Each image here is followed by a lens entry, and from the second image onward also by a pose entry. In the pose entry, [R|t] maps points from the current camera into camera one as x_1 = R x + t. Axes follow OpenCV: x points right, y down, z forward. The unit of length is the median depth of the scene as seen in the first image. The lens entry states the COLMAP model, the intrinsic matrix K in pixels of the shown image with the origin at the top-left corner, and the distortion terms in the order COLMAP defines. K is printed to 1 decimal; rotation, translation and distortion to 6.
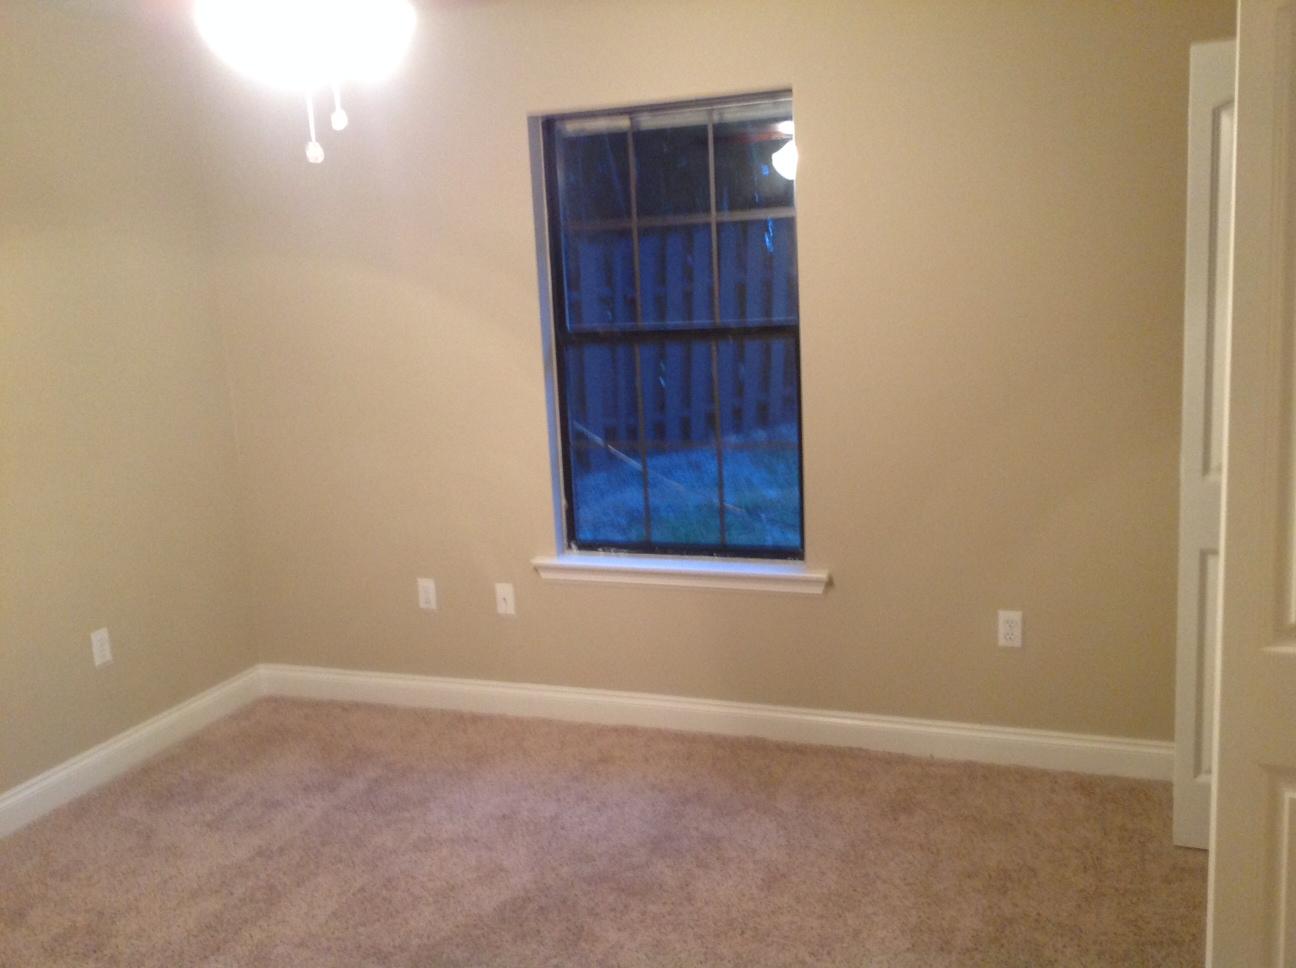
lens RADIAL K [[1222.3, 0, 648.5], [0, 1222.3, 484.0], [0, 0, 1]] dist [0.039649, 0.000000]
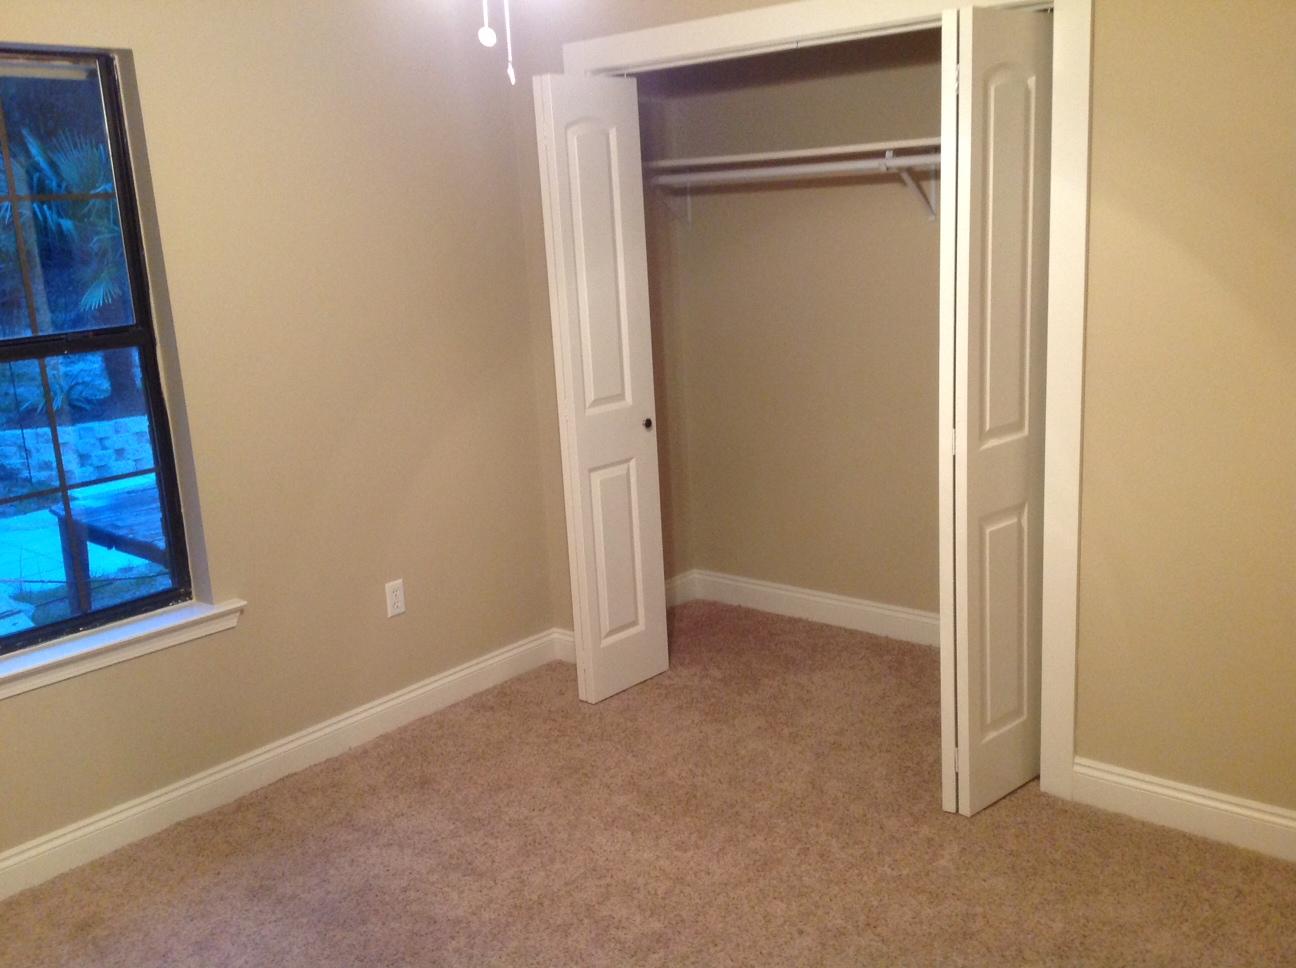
lens RADIAL K [[1222.3, 0, 650.2], [0, 1222.3, 484.4], [0, 0, 1]] dist [0.039649, 0.000000]
pose [[0.334290, -0.177575, 0.925590, -0.602911], [0.209590, 0.971504, 0.110687, -0.049333], [-0.918870, 0.156993, 0.361982, 0.393324]]
